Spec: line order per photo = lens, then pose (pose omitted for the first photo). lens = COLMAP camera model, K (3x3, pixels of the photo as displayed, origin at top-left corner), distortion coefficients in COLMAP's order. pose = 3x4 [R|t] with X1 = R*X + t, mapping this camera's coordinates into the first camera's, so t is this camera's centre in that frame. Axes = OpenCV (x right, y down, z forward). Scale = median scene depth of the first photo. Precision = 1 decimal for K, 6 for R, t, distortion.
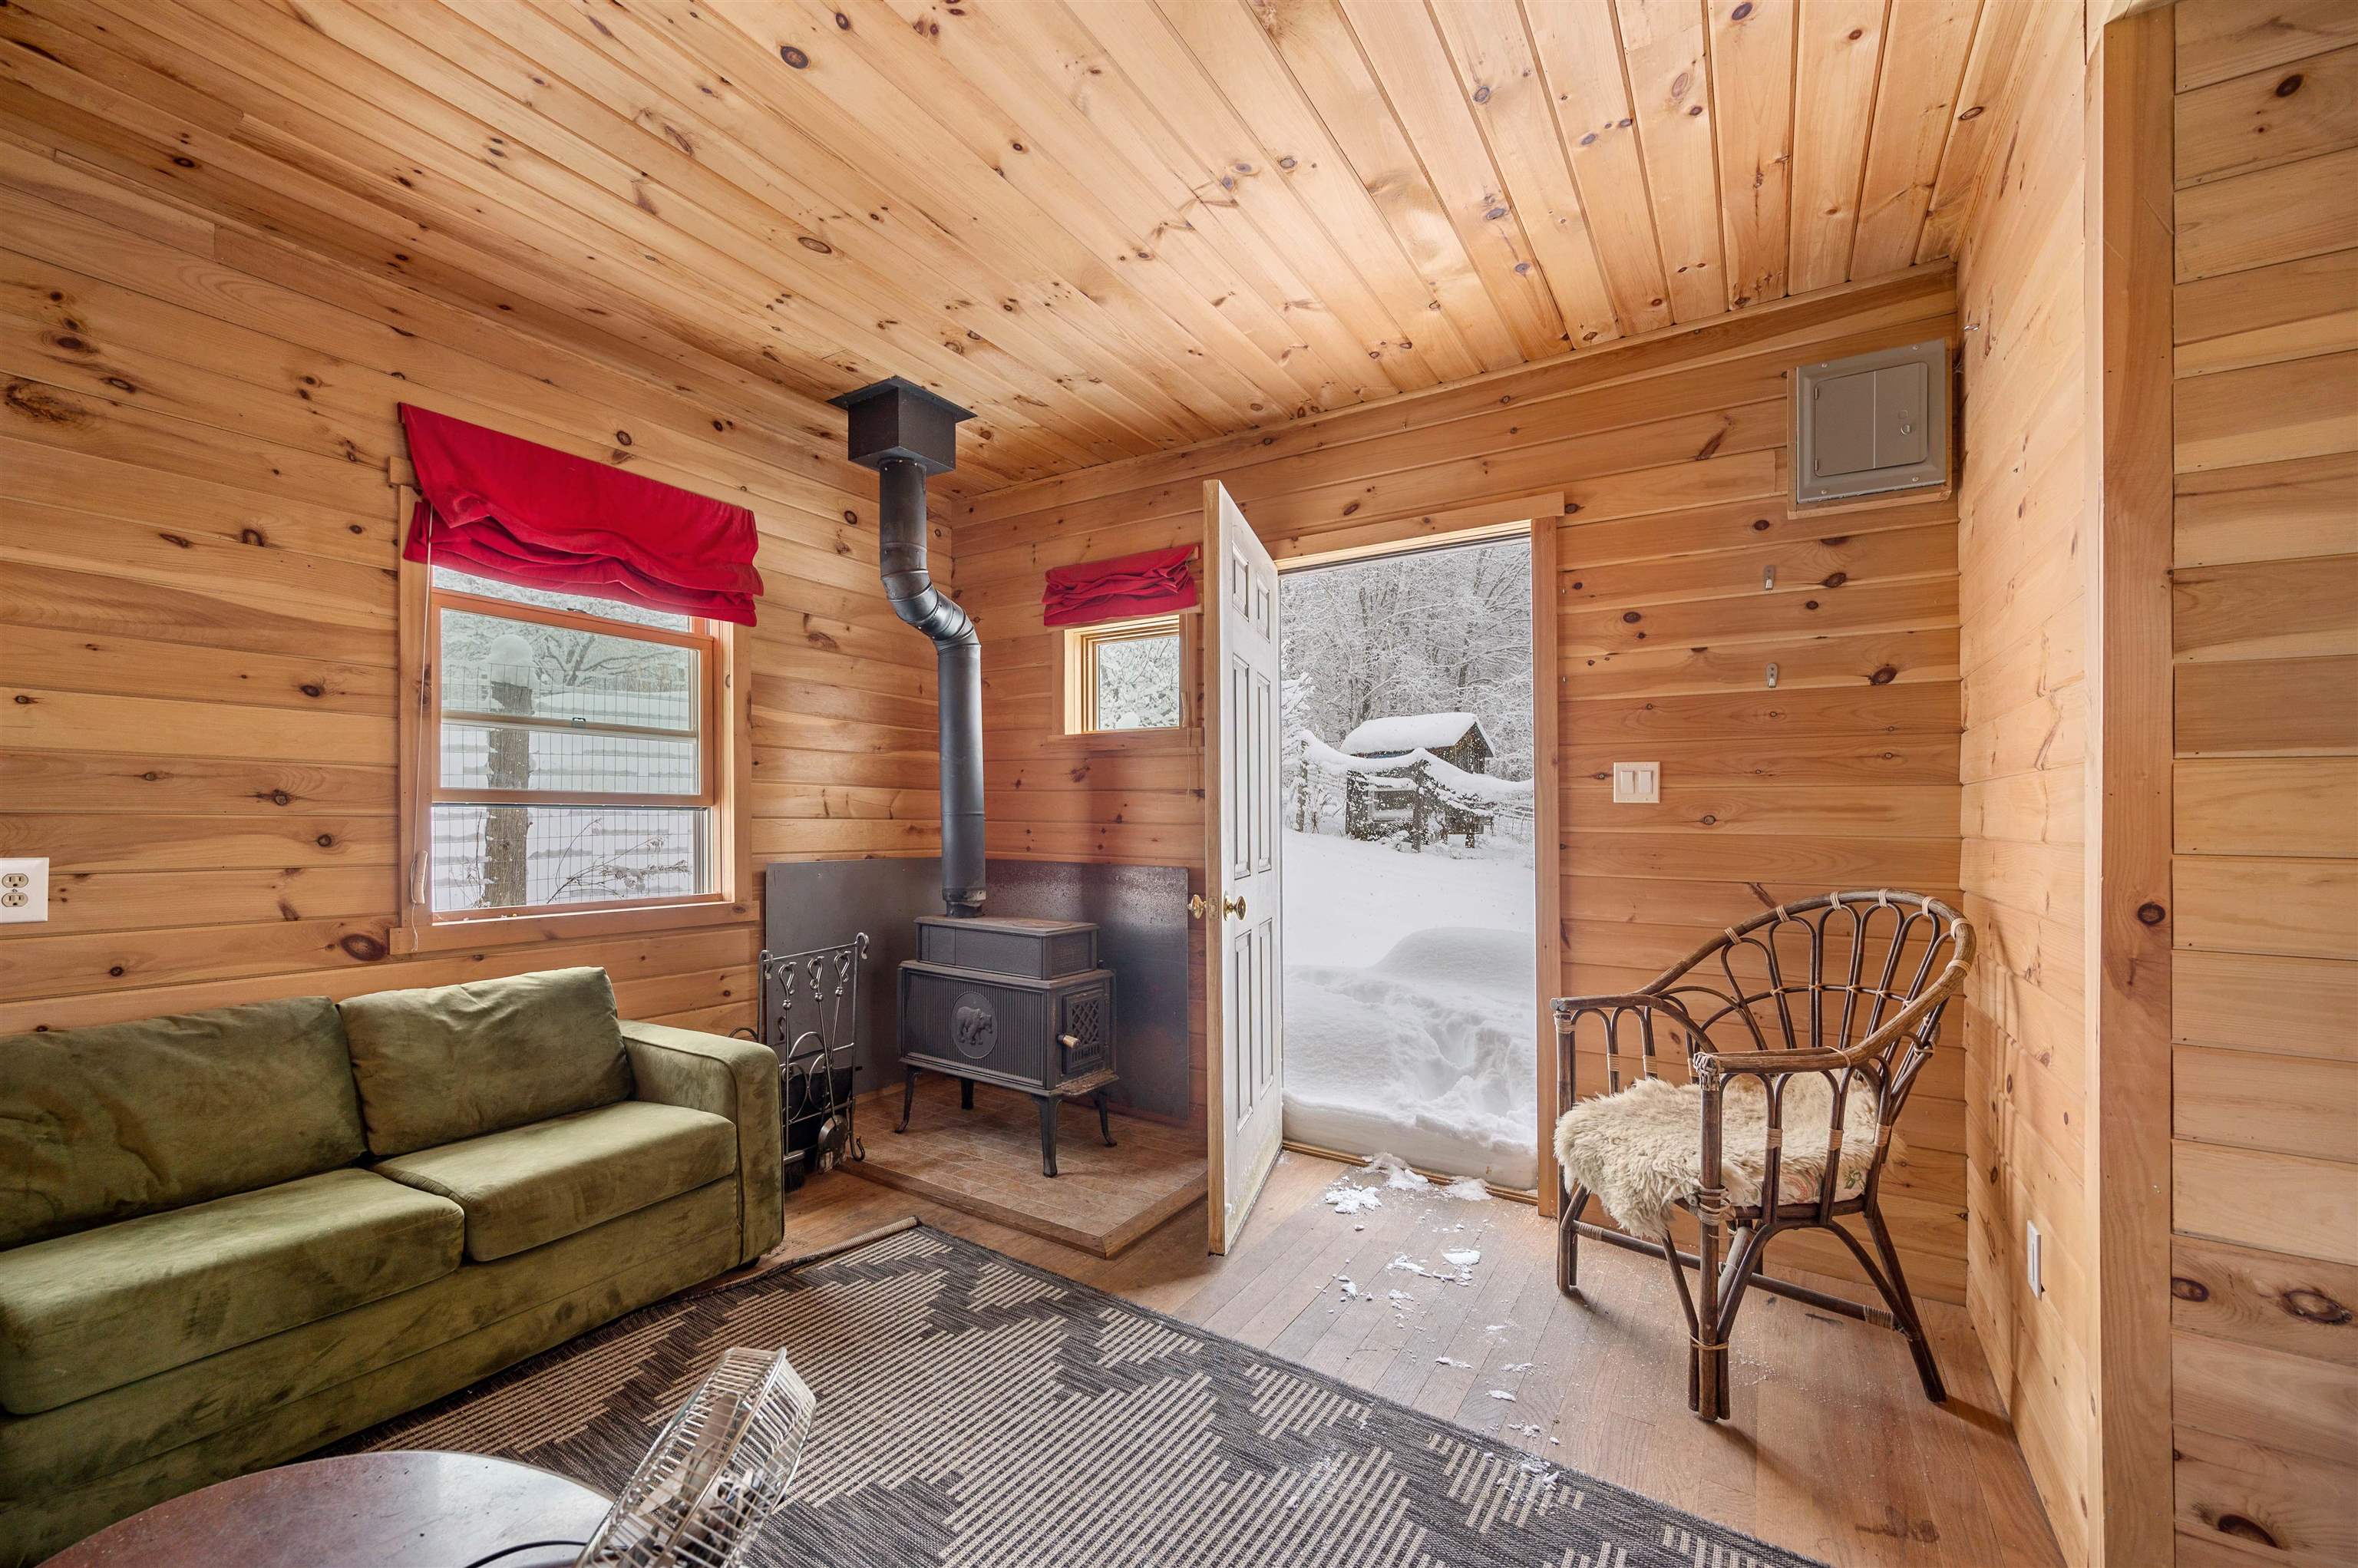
lens RADIAL K [[932.0, 0, 1172.8], [0, 932.0, 803.5], [0, 0, 1]] dist [-0.002113, -0.000318]
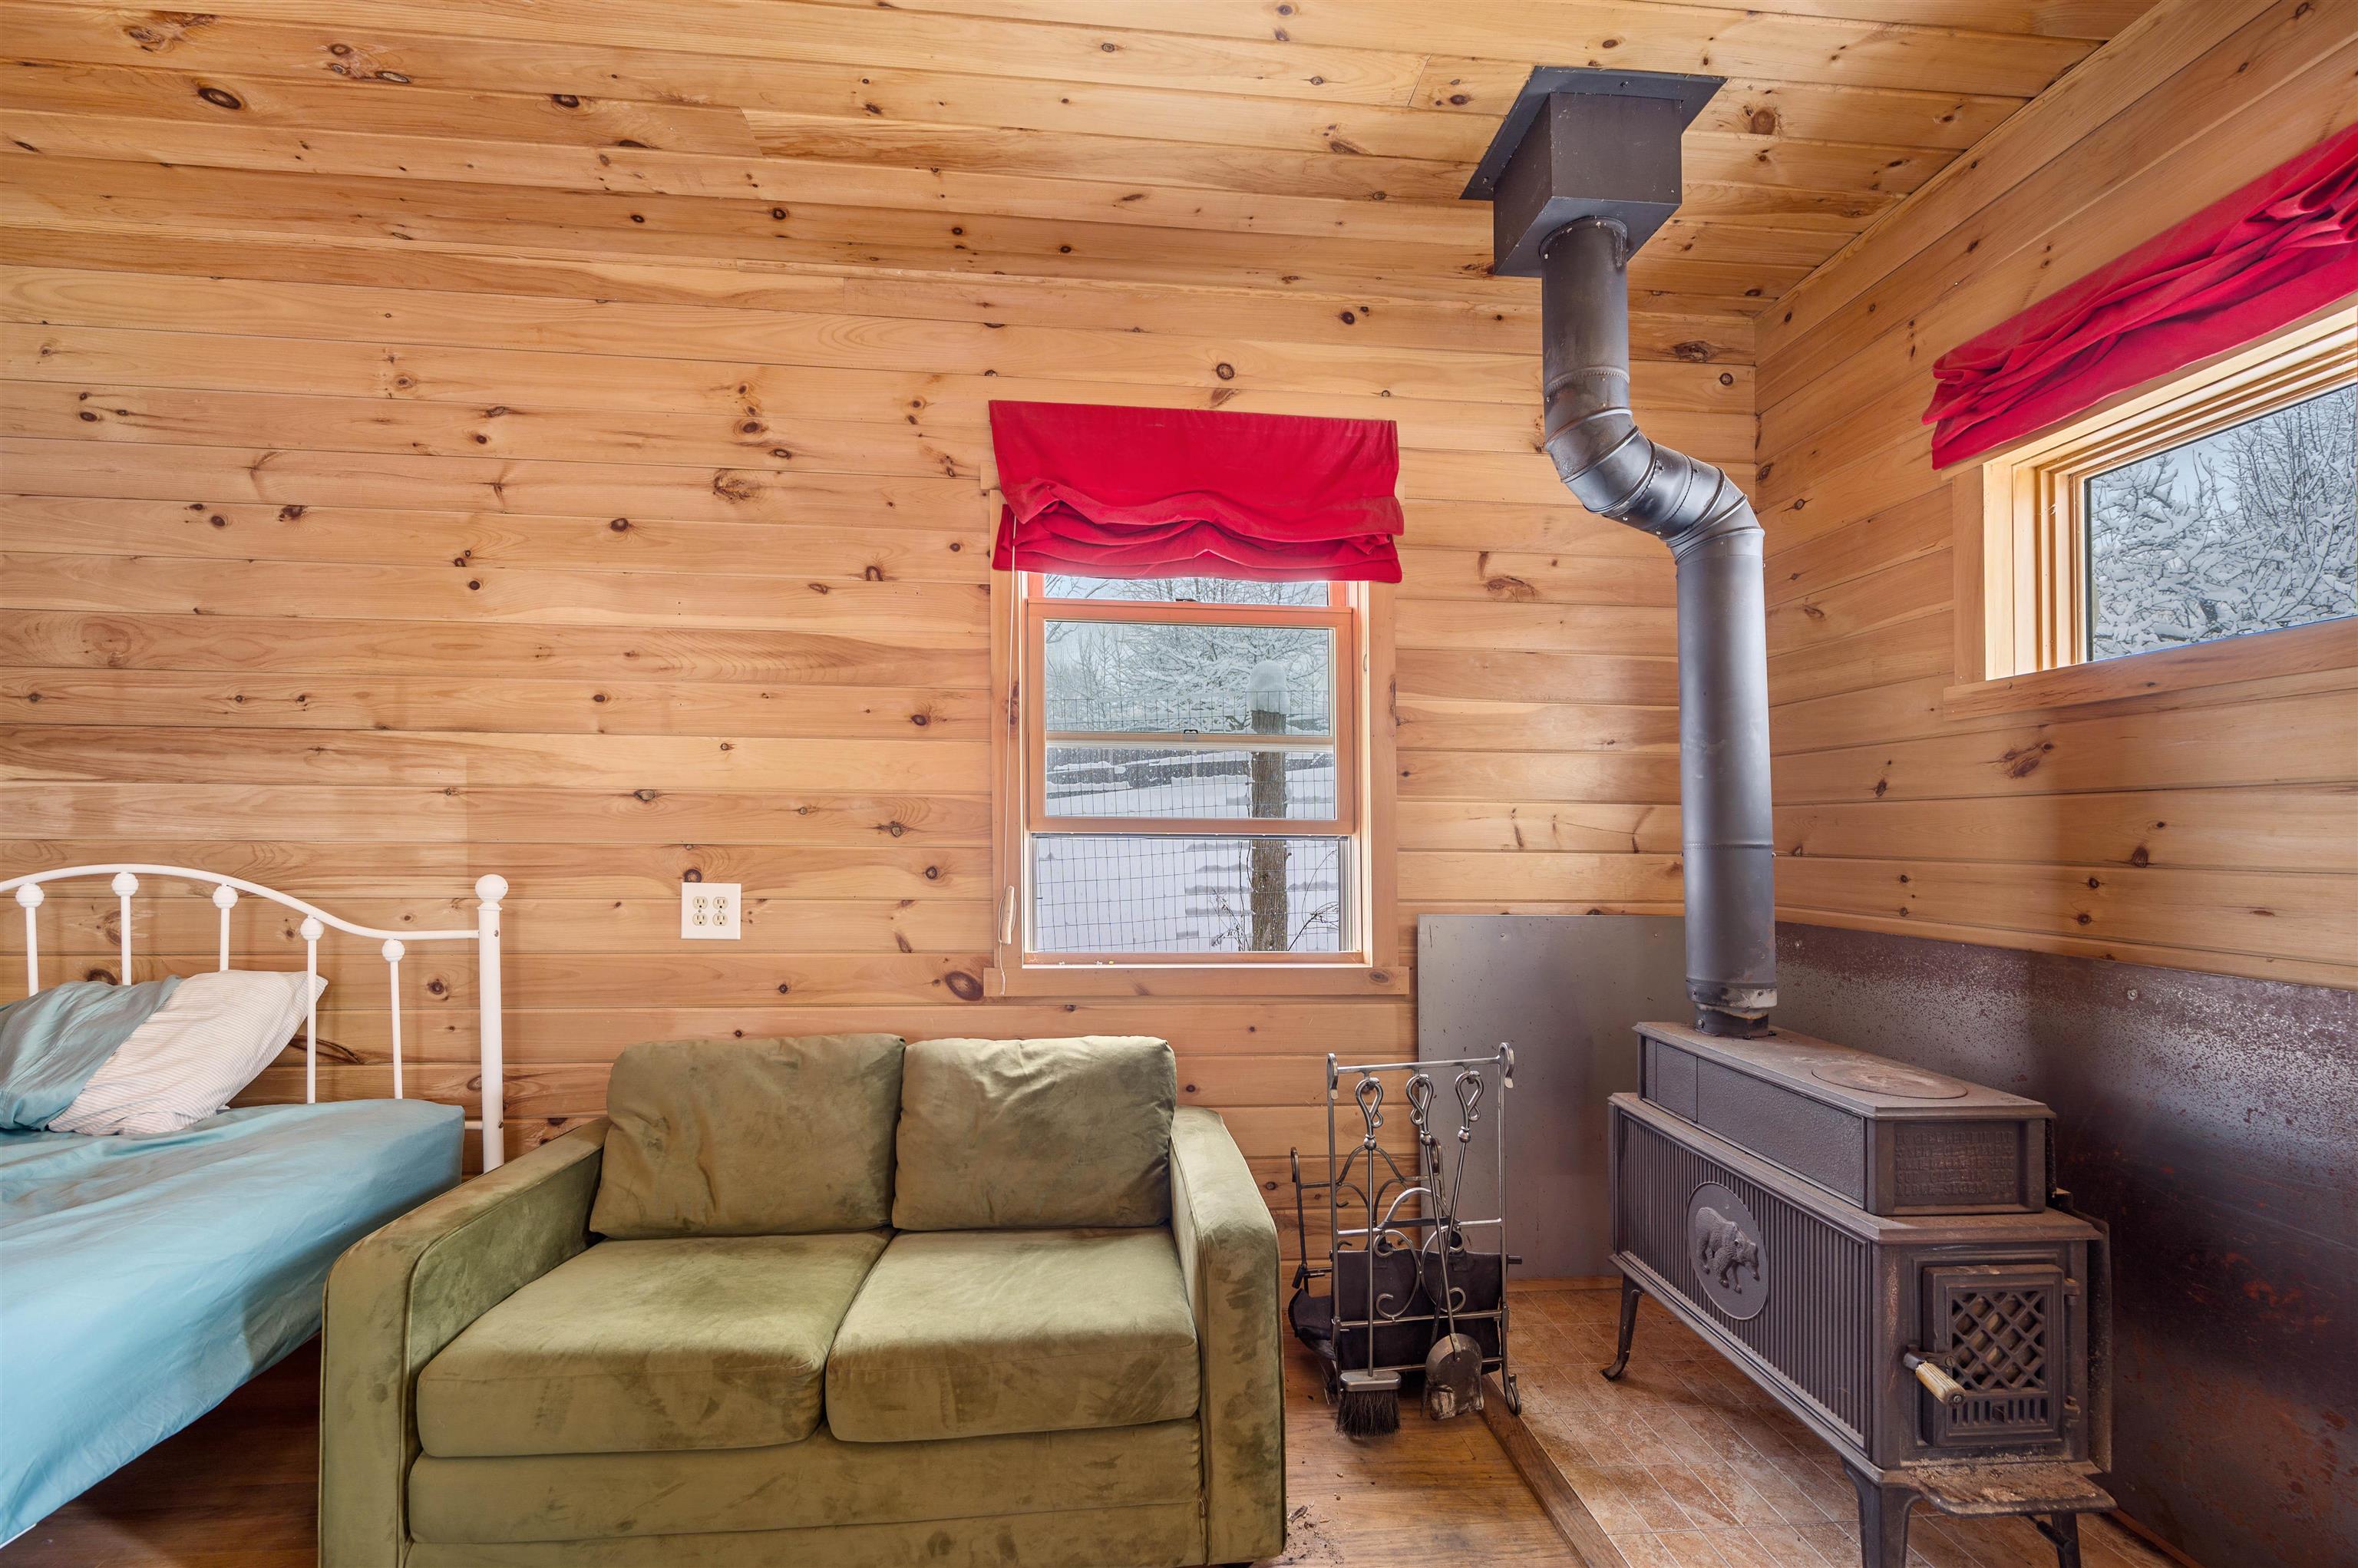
lens RADIAL K [[932.0, 0, 1188.8], [0, 932.0, 840.3], [0, 0, 1]] dist [-0.002113, -0.000318]
pose [[0.606438, -0.002989, -0.795125, 0.021232], [0.009603, 0.999948, 0.003565, 0.003862], [0.795073, -0.009798, 0.606435, 0.485553]]
